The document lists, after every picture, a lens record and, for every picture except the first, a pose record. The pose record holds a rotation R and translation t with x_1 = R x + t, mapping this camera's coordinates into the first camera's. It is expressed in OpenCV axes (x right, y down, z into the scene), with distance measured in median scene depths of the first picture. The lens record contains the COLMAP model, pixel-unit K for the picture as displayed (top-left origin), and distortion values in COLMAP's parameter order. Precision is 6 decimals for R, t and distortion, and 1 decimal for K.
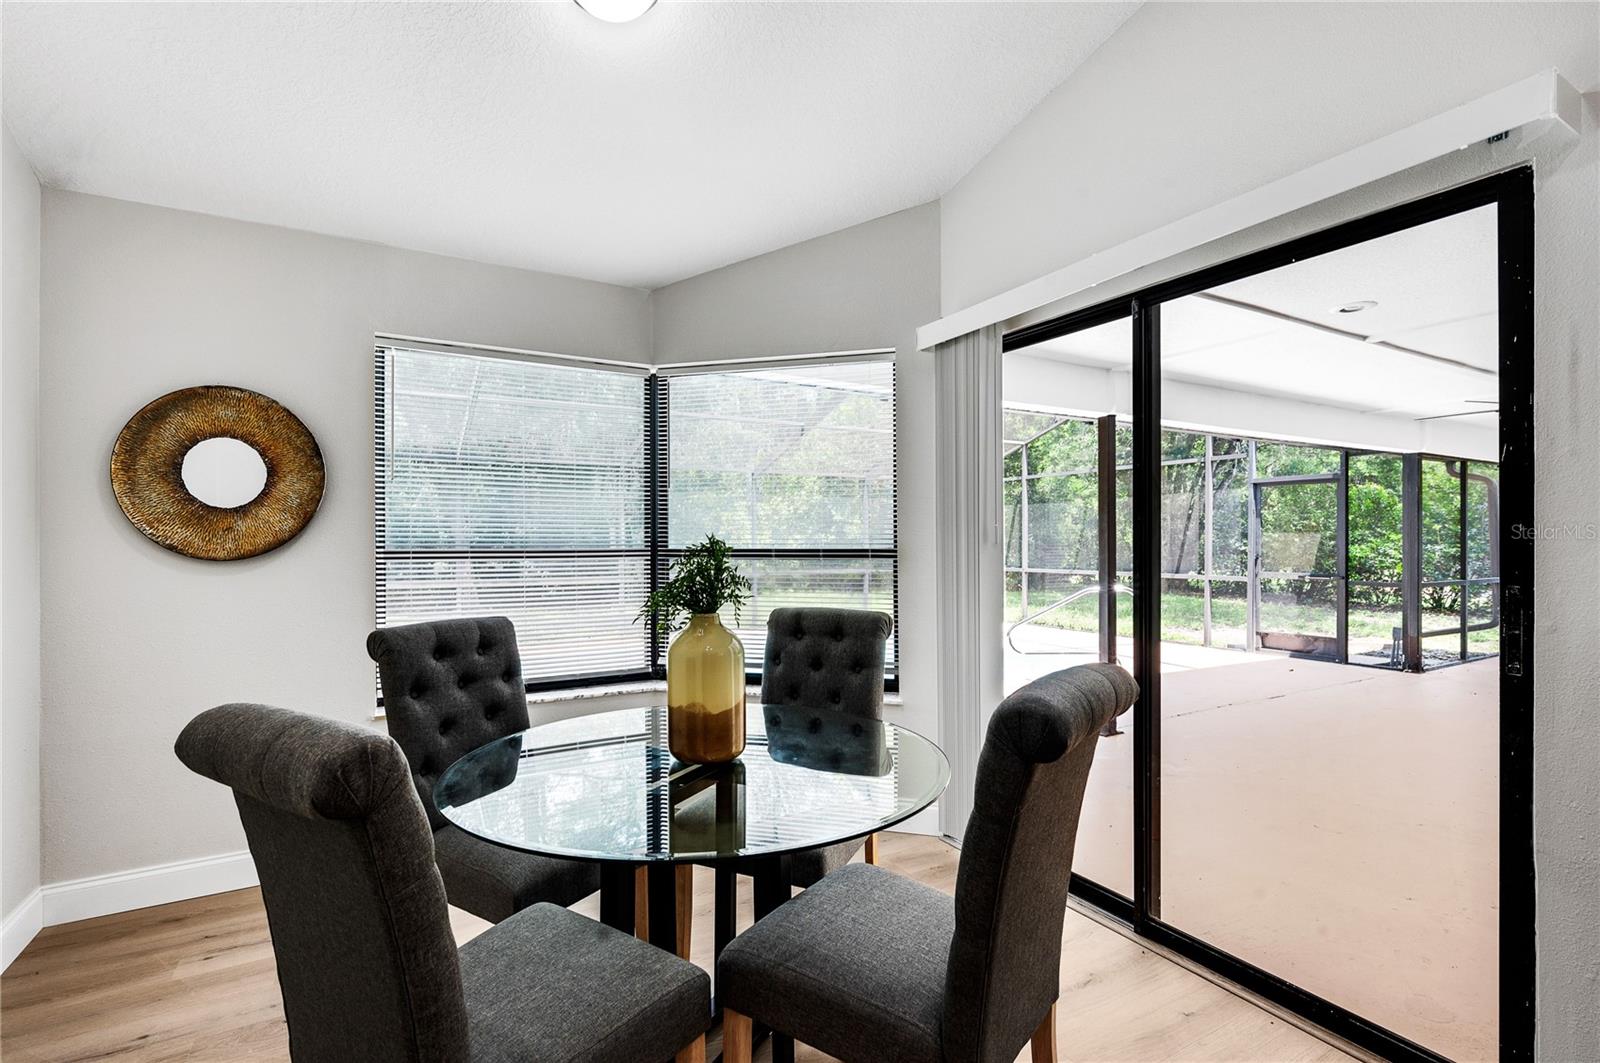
lens RADIAL K [[727.4, 0, 802.6], [0, 727.4, 540.1], [0, 0, 1]] dist [0.000068, -0.000104]
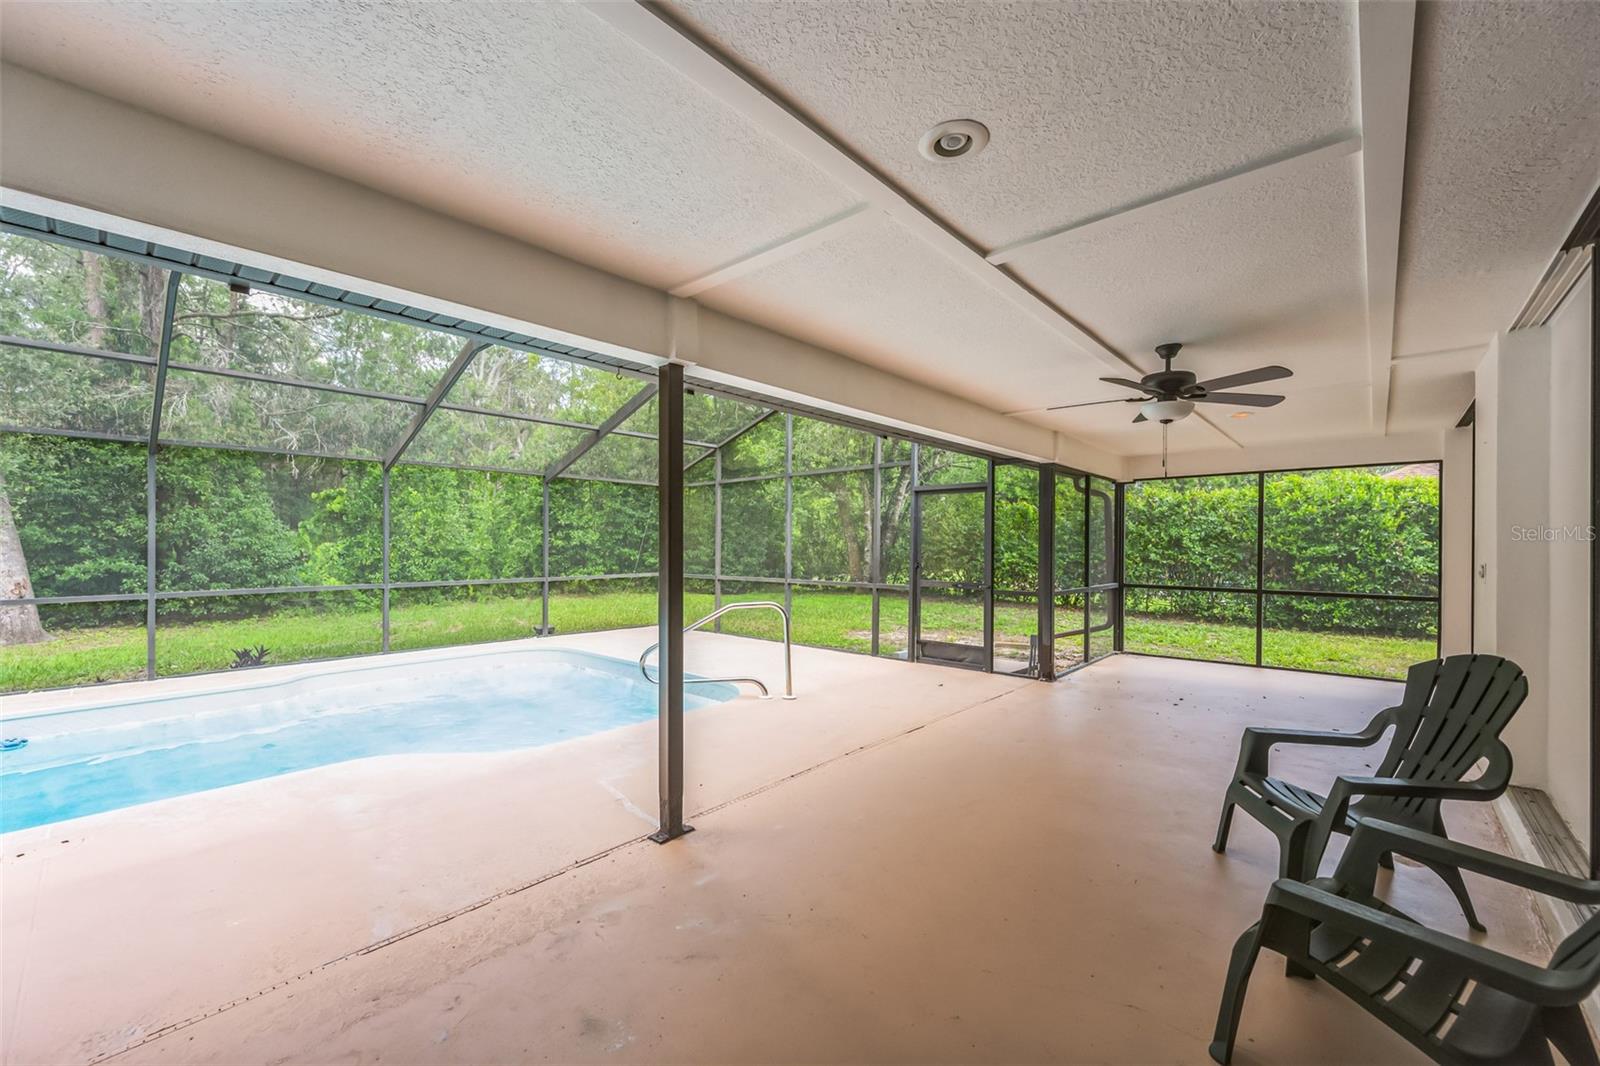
lens RADIAL K [[635.0, 0, 783.7], [0, 635.0, 544.7], [0, 0, 1]] dist [-0.000236, -0.000009]
pose [[0.955098, 0.008552, 0.296168, 0.192631], [-0.008845, 0.999961, -0.000351, -0.003000], [-0.296159, -0.002285, 0.955136, 0.225509]]
